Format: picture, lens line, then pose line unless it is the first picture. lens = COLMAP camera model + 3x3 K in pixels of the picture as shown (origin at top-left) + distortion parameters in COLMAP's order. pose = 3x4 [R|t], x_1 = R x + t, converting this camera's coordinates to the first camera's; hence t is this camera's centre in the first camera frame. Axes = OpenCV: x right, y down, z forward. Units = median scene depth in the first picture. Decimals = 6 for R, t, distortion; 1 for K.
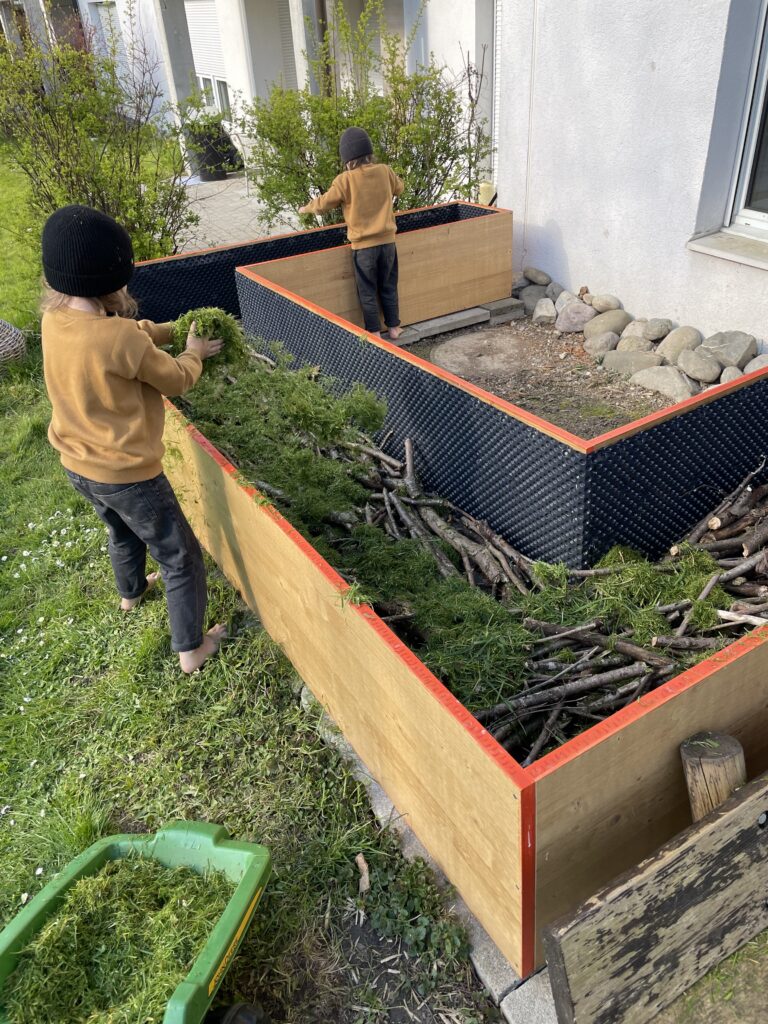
lens RADIAL K [[773.0, 0, 383.9], [0, 773.0, 505.7], [0, 0, 1]] dist [0.057586, -0.084356]
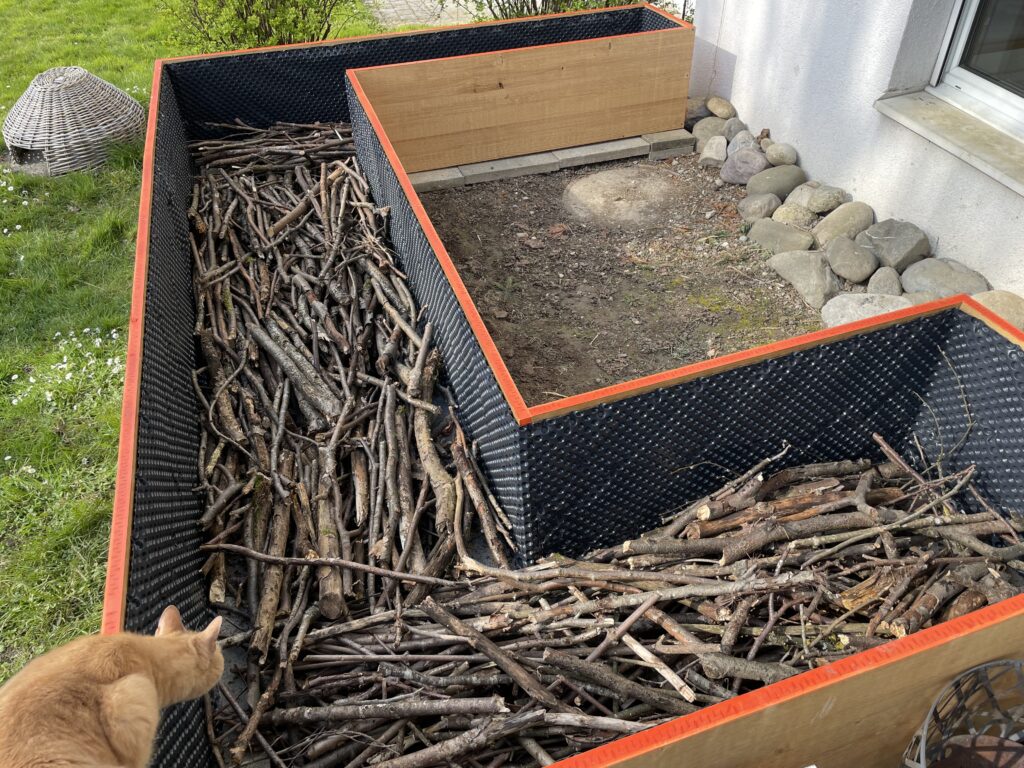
lens RADIAL K [[773.0, 0, 513.0], [0, 773.0, 387.8], [0, 0, 1]] dist [0.057586, -0.084356]
pose [[0.975525, 0.170044, -0.139415, 0.181975], [-0.147396, 0.976171, 0.159265, -0.118291], [0.163175, -0.134818, 0.977342, 0.103097]]
